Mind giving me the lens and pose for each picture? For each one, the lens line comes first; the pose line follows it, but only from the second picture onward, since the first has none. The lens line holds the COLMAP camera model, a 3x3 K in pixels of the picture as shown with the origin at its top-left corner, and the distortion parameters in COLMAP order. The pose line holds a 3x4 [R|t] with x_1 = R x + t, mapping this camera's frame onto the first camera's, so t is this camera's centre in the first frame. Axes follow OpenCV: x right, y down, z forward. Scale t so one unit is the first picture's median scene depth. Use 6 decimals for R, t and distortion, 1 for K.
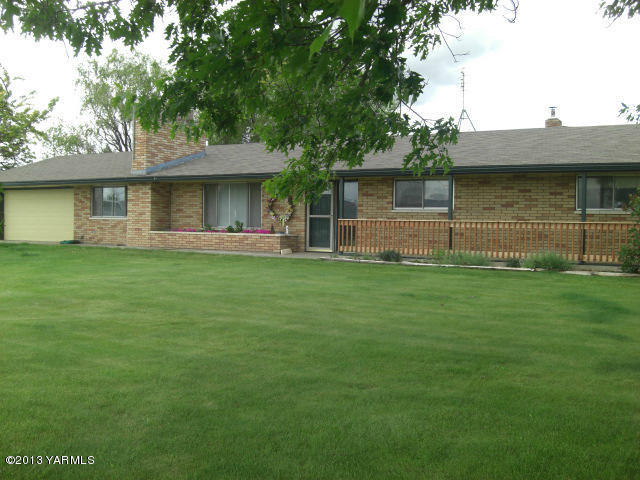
lens RADIAL K [[720.1, 0, 320.0], [0, 720.1, 240.0], [0, 0, 1]] dist [-0.117699, -0.037154]
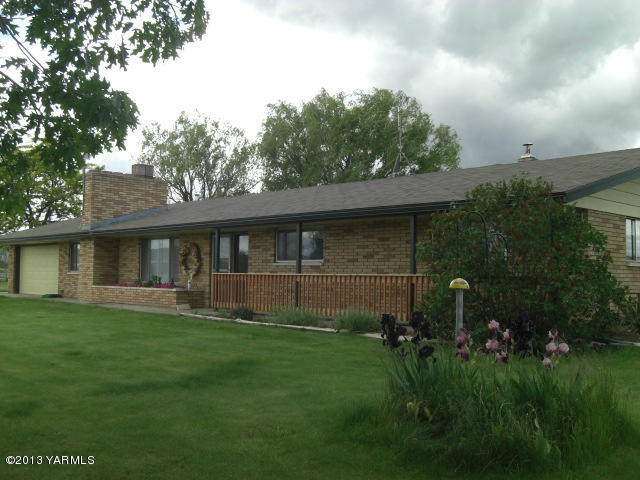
lens RADIAL K [[720.1, 0, 320.0], [0, 720.1, 240.0], [0, 0, 1]] dist [-0.117699, -0.037154]
pose [[0.966407, -0.014224, -0.256623, 0.365314], [-0.006250, 0.996872, -0.078790, 0.000913], [0.256941, 0.077747, 0.963295, 0.116901]]
